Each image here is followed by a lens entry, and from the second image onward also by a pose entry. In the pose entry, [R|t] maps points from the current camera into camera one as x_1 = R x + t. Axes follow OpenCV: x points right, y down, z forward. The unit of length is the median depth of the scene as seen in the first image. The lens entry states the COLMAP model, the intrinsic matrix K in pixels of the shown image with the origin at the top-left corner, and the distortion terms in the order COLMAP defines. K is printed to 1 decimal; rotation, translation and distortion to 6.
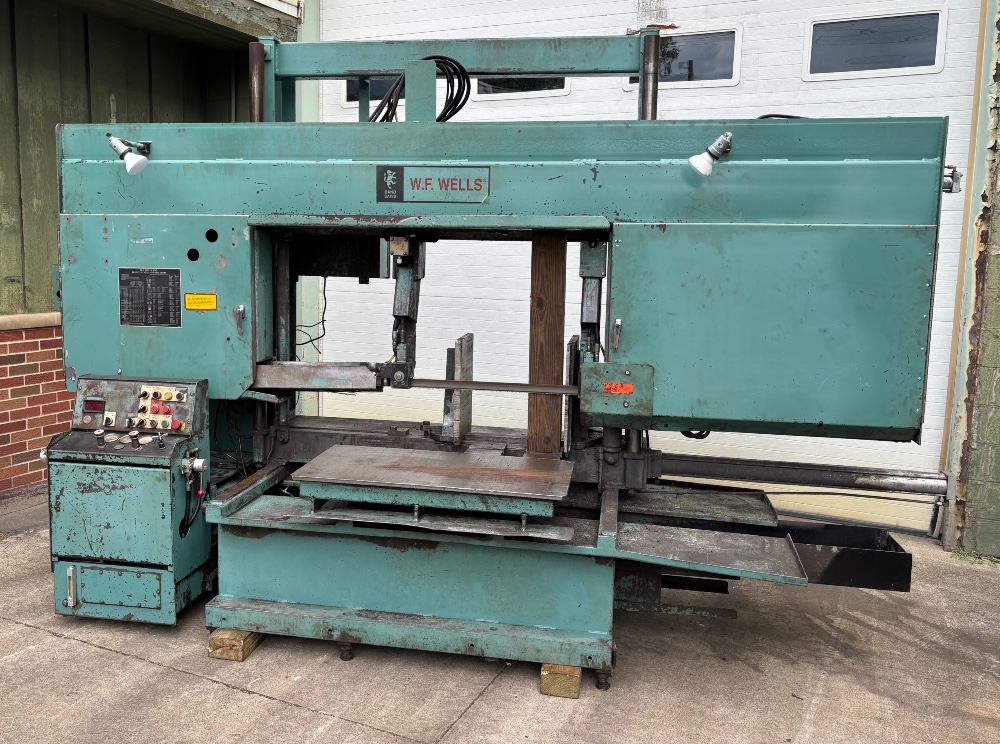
lens RADIAL K [[850.0, 0, 462.1], [0, 850.0, 344.6], [0, 0, 1]] dist [0.005979, -0.009746]
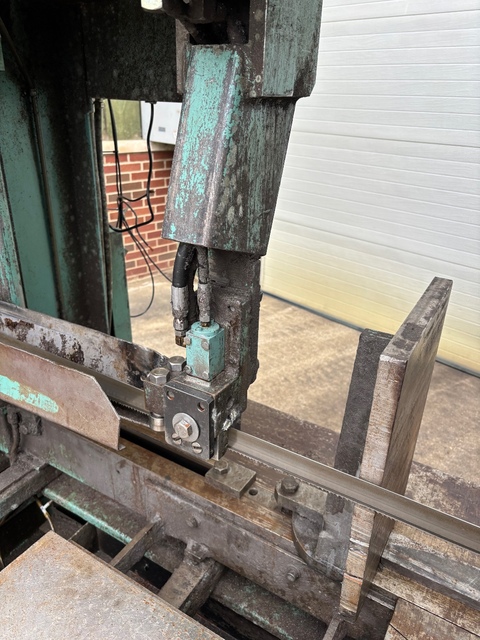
lens RADIAL K [[471.9, 0, 240.0], [0, 471.9, 320.0], [0, 0, 1]] dist [0.000673, 0.005611]
pose [[0.933880, 0.154792, -0.322347, -0.003160], [-0.045545, 0.945599, 0.322130, -0.061703], [0.354675, -0.286149, 0.890126, 0.896879]]
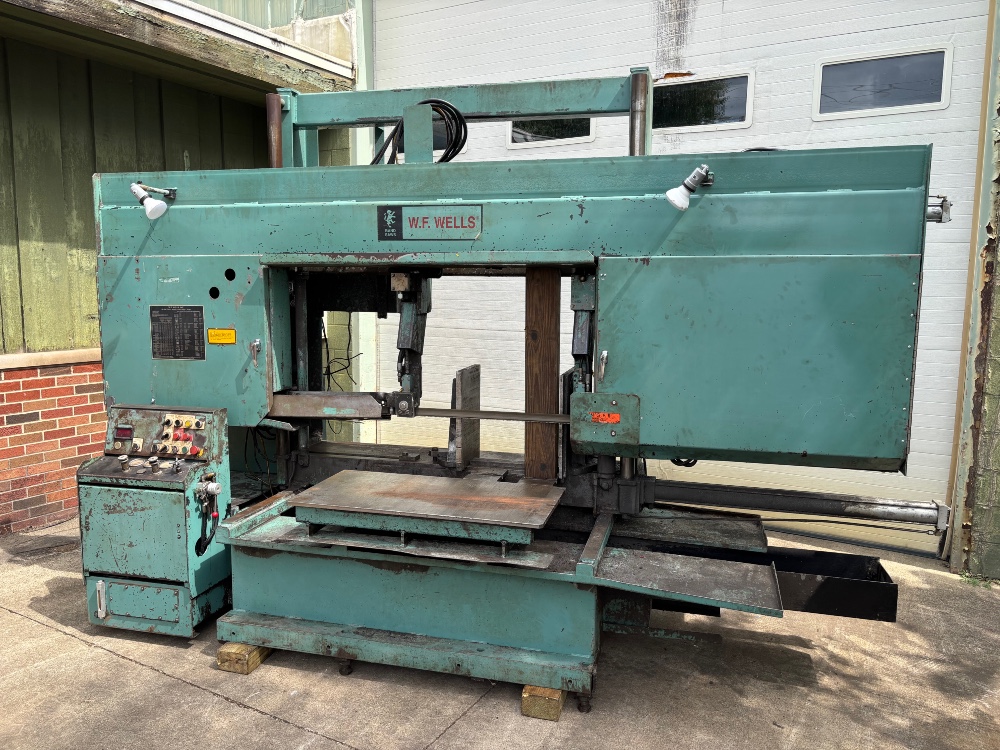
lens RADIAL K [[737.4, 0, 500.0], [0, 737.4, 375.0], [0, 0, 1]] dist [0.000673, 0.005611]
pose [[0.997723, -0.002534, -0.067394, 0.112438], [0.002903, 0.999981, 0.005377, -0.005453], [0.067379, -0.005561, 0.997712, 0.096804]]
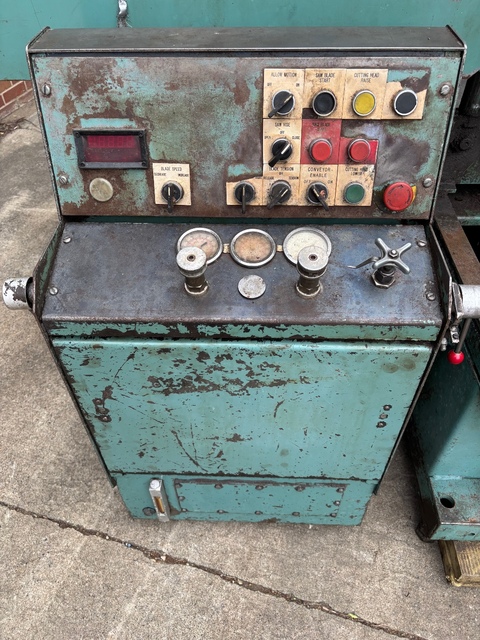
lens RADIAL K [[471.9, 0, 240.0], [0, 471.9, 320.0], [0, 0, 1]] dist [0.000673, 0.005611]
pose [[0.988036, -0.128137, 0.085826, -0.419813], [0.045528, 0.774032, 0.631507, 0.011063], [-0.147351, -0.620044, 0.770606, 0.834140]]
